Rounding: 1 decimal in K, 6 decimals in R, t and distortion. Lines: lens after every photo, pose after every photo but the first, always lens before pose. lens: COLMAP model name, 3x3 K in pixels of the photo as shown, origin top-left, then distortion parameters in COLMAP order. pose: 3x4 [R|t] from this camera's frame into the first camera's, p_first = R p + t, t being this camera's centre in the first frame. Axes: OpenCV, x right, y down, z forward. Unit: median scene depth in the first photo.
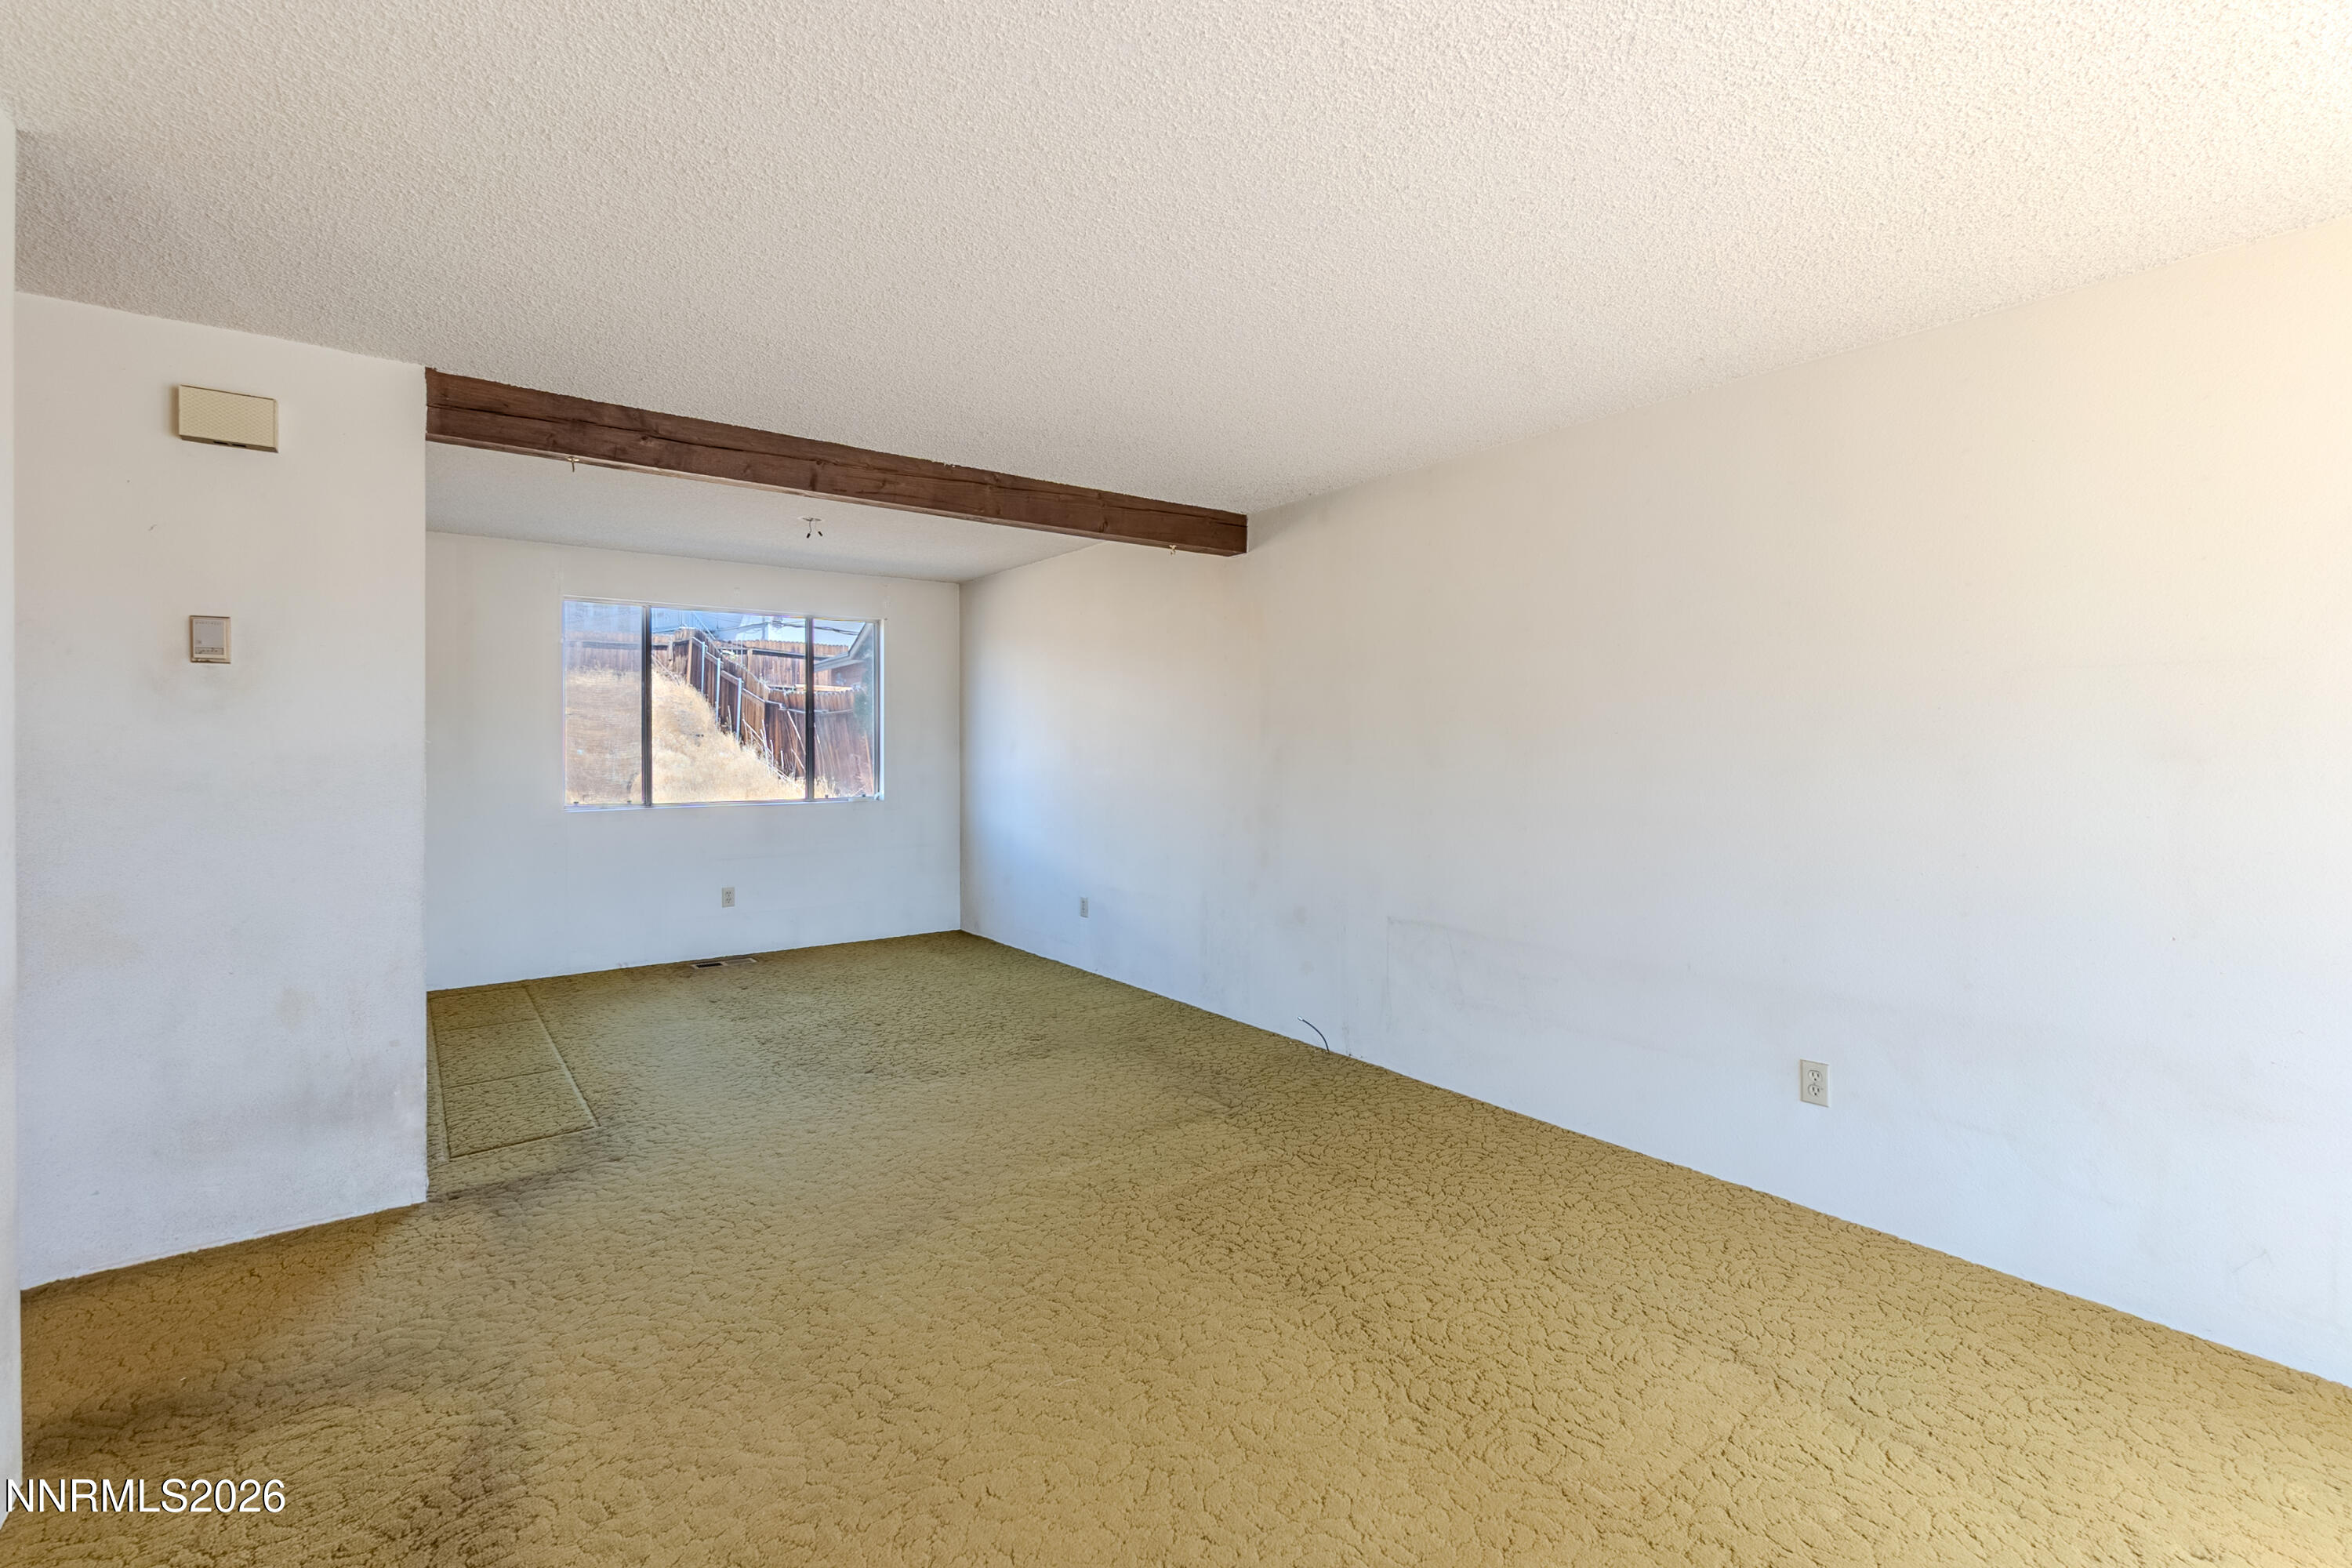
lens RADIAL K [[1033.3, 0, 1168.2], [0, 1033.3, 775.0], [0, 0, 1]] dist [-0.001819, -0.000604]
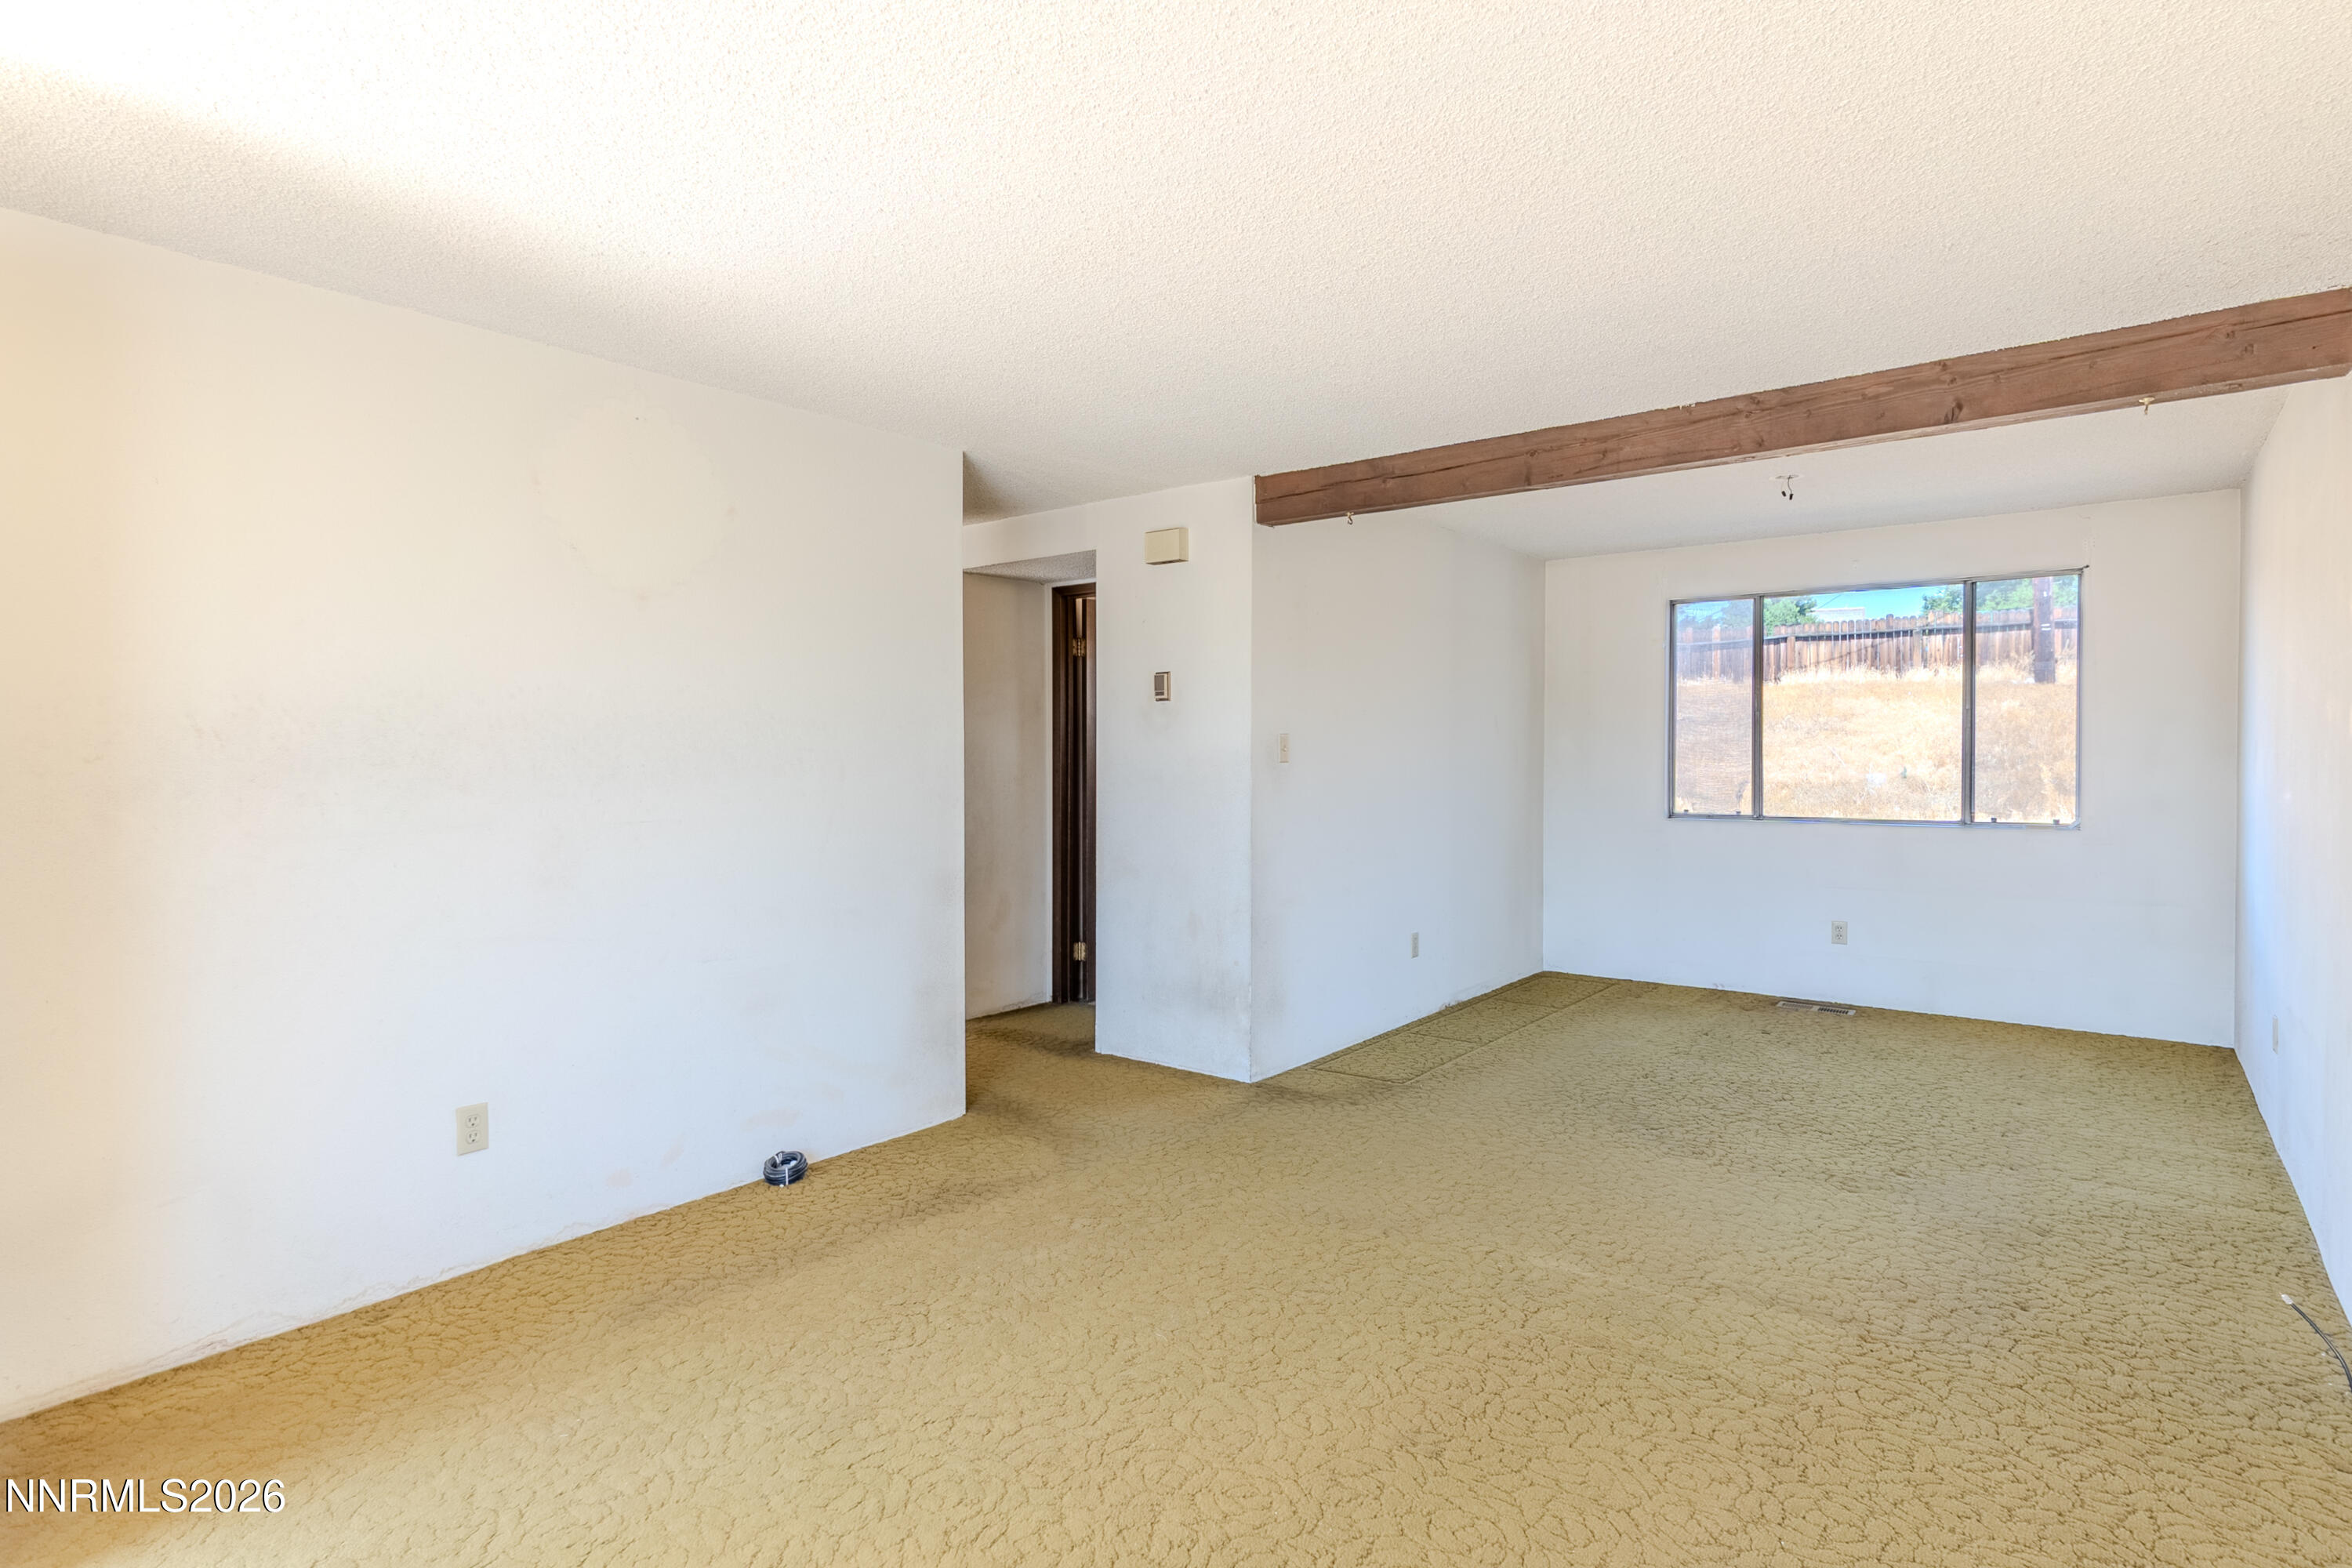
lens RADIAL K [[1194.6, 0, 1156.7], [0, 1194.6, 764.8], [0, 0, 1]] dist [0.005168, 0.000892]
pose [[0.253866, 0.007991, -0.967206, 0.632803], [-0.025792, 0.999666, 0.001490, -0.007058], [0.966895, 0.024568, 0.253988, 0.379476]]
